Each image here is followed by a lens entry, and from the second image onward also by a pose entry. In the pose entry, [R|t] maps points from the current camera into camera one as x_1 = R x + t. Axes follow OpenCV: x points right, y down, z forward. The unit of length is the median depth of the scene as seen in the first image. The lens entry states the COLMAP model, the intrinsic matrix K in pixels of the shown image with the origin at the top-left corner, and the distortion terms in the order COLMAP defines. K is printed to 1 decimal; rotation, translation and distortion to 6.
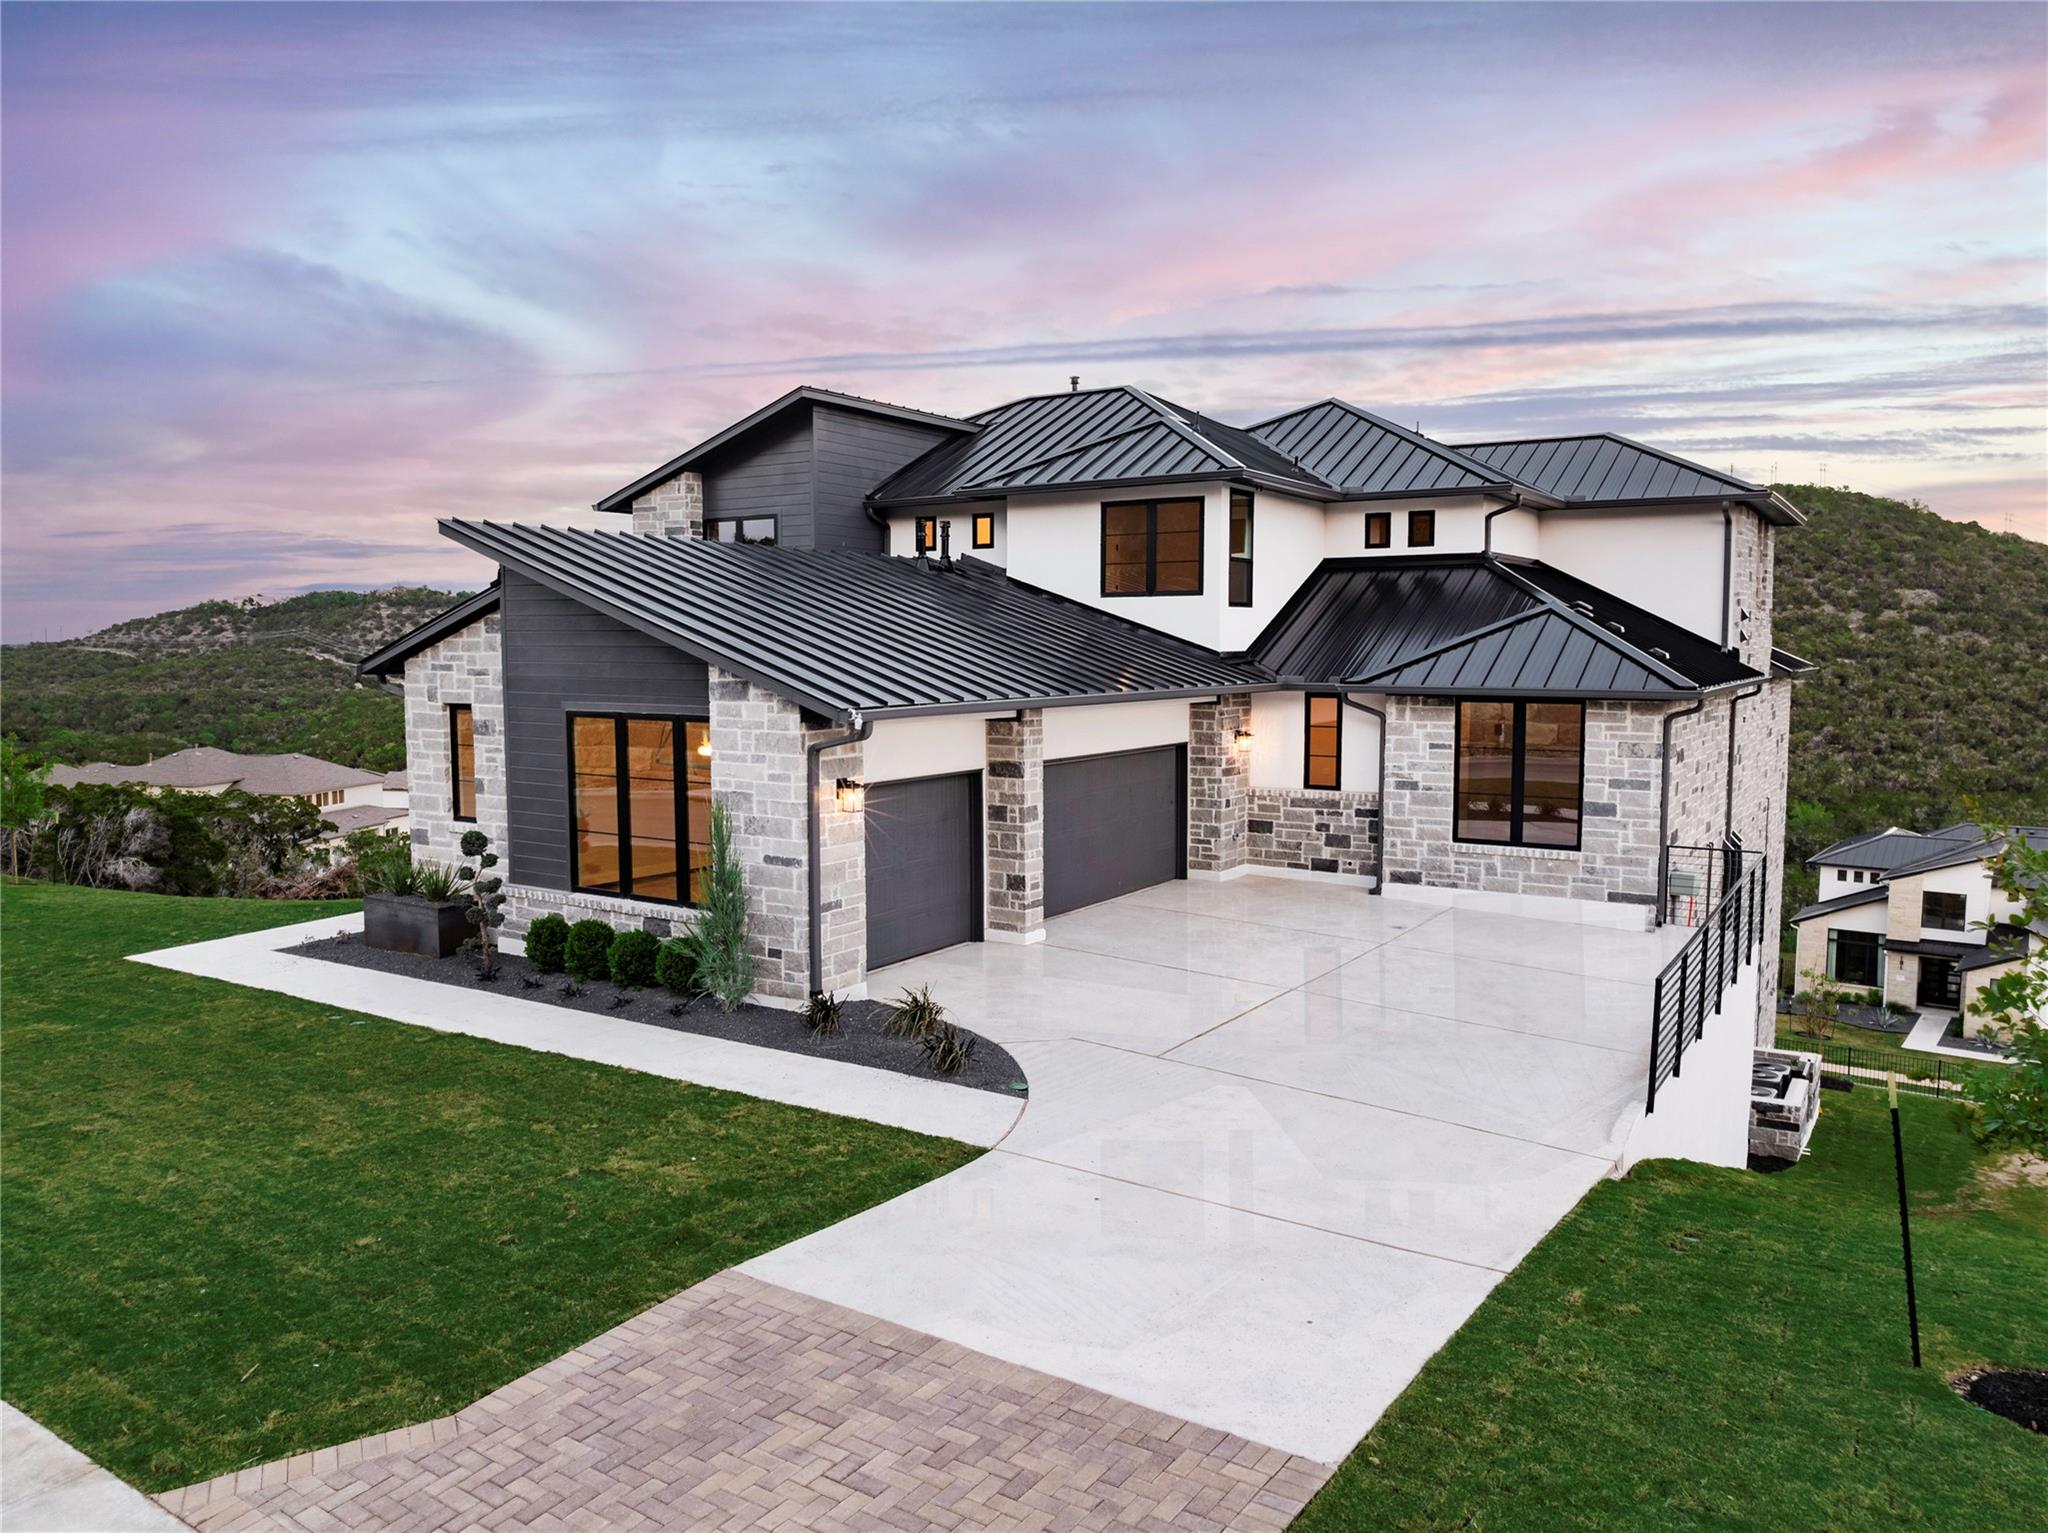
lens RADIAL K [[1438.9, 0, 1014.6], [0, 1438.9, 766.8], [0, 0, 1]] dist [-0.040433, 0.010913]
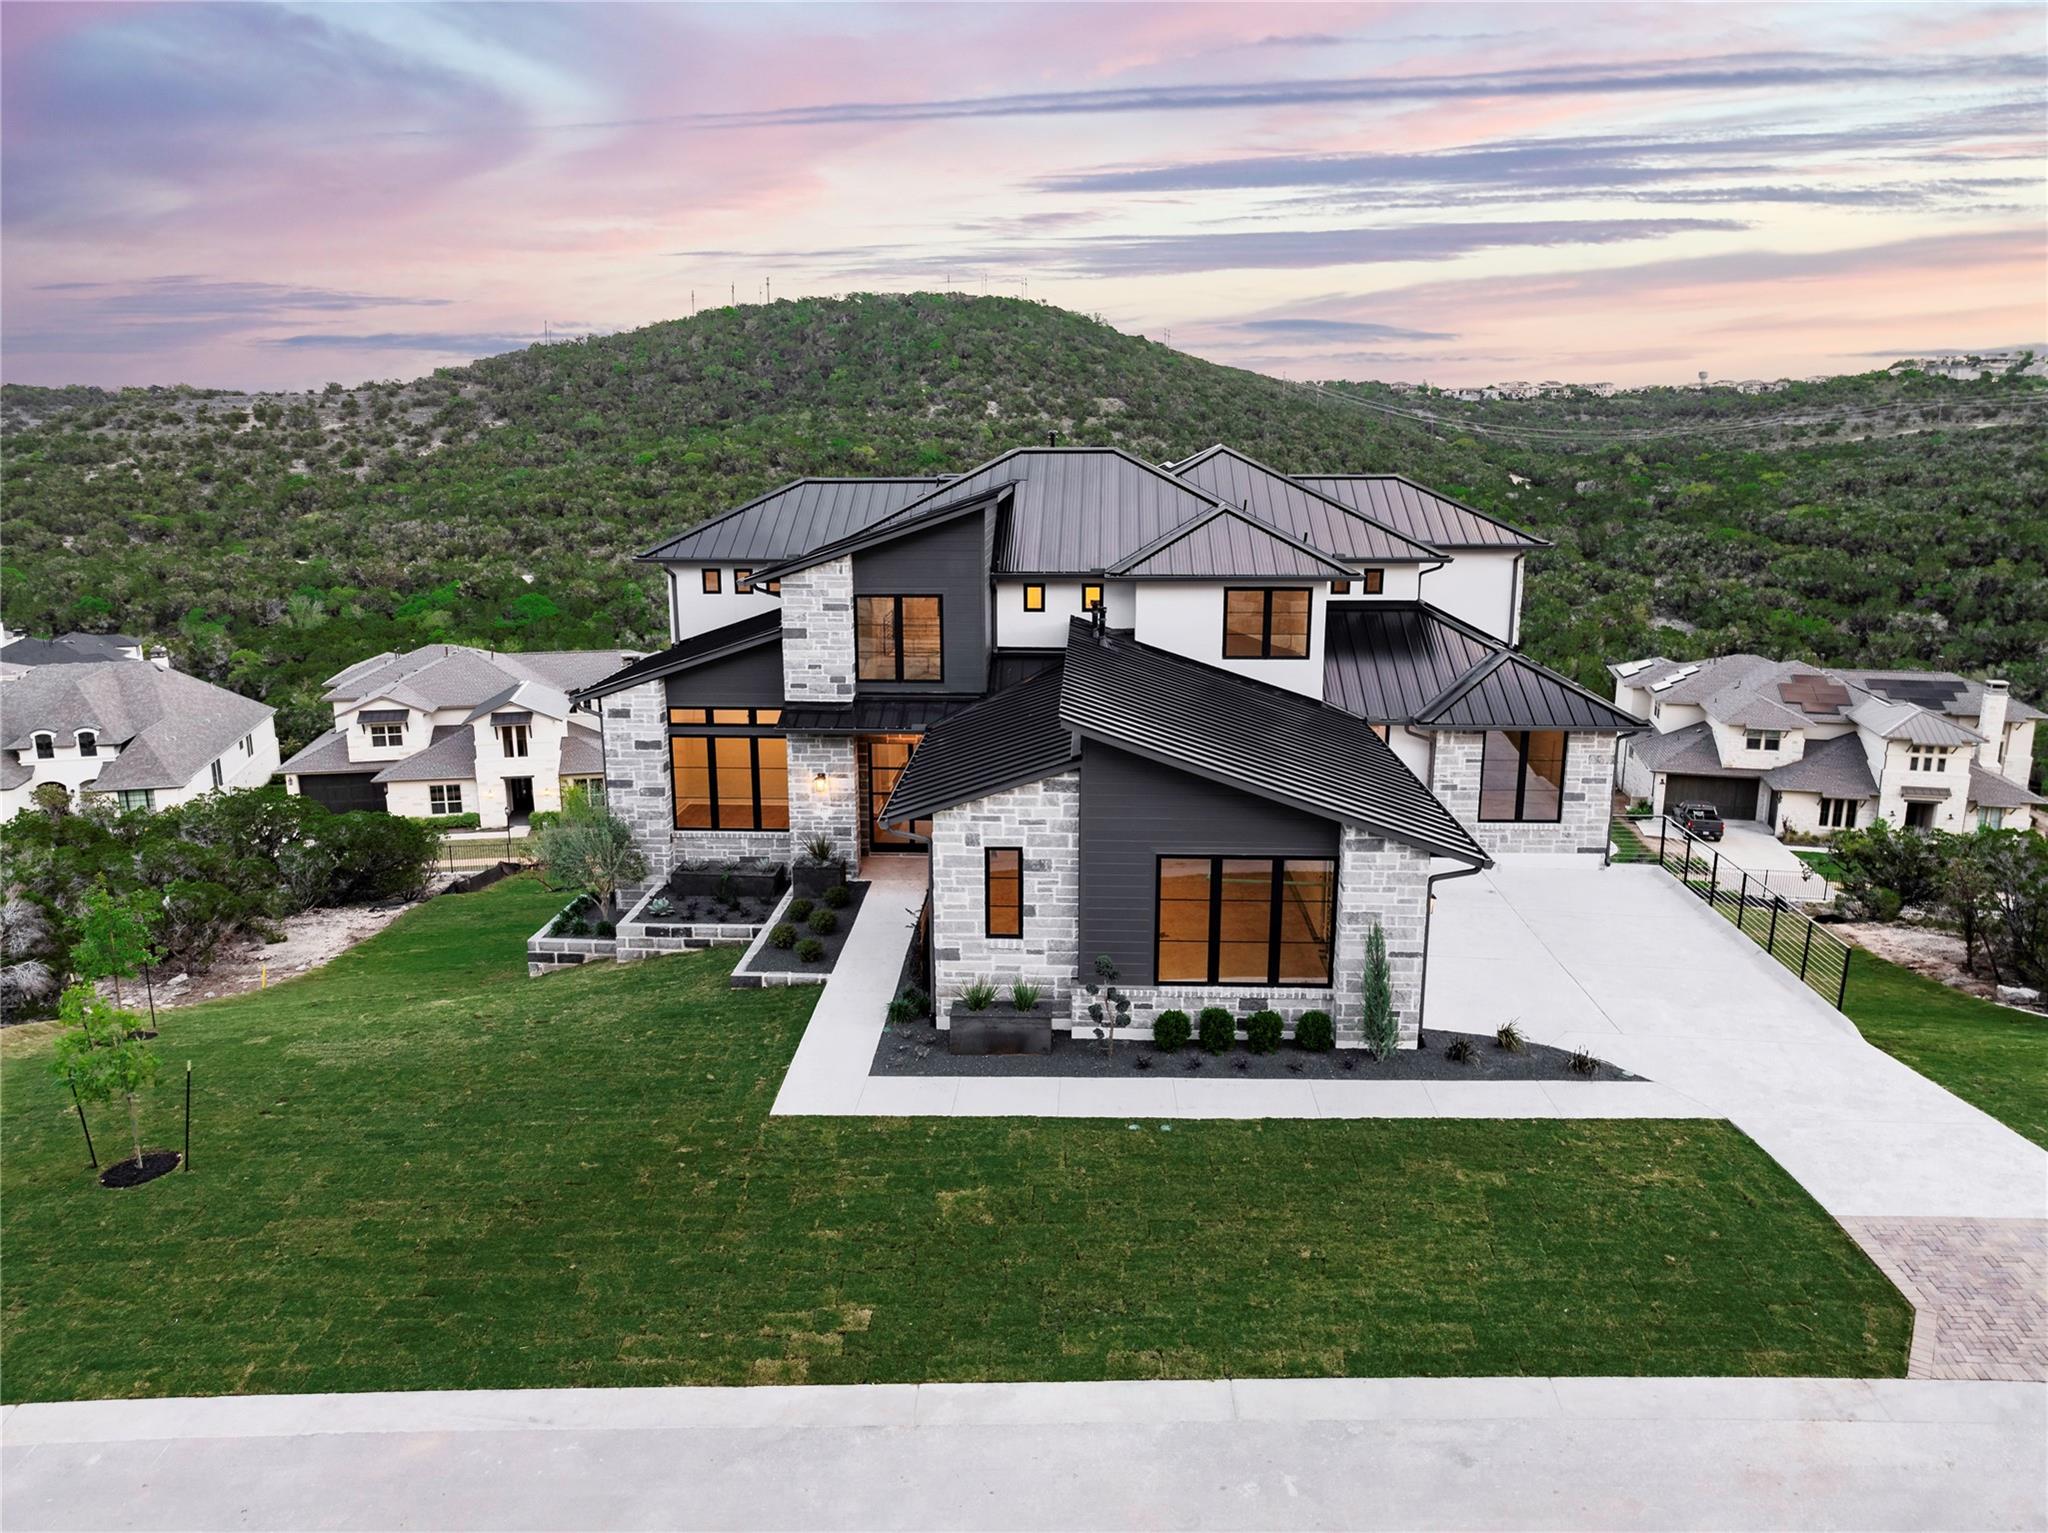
lens RADIAL K [[1438.9, 0, 1014.6], [0, 1438.9, 766.8], [0, 0, 1]] dist [-0.040433, 0.010913]
pose [[0.866898, -0.116405, 0.484704, -0.946550], [0.047674, 0.987256, 0.151831, -0.290522], [-0.496201, -0.108514, 0.861400, -0.048416]]
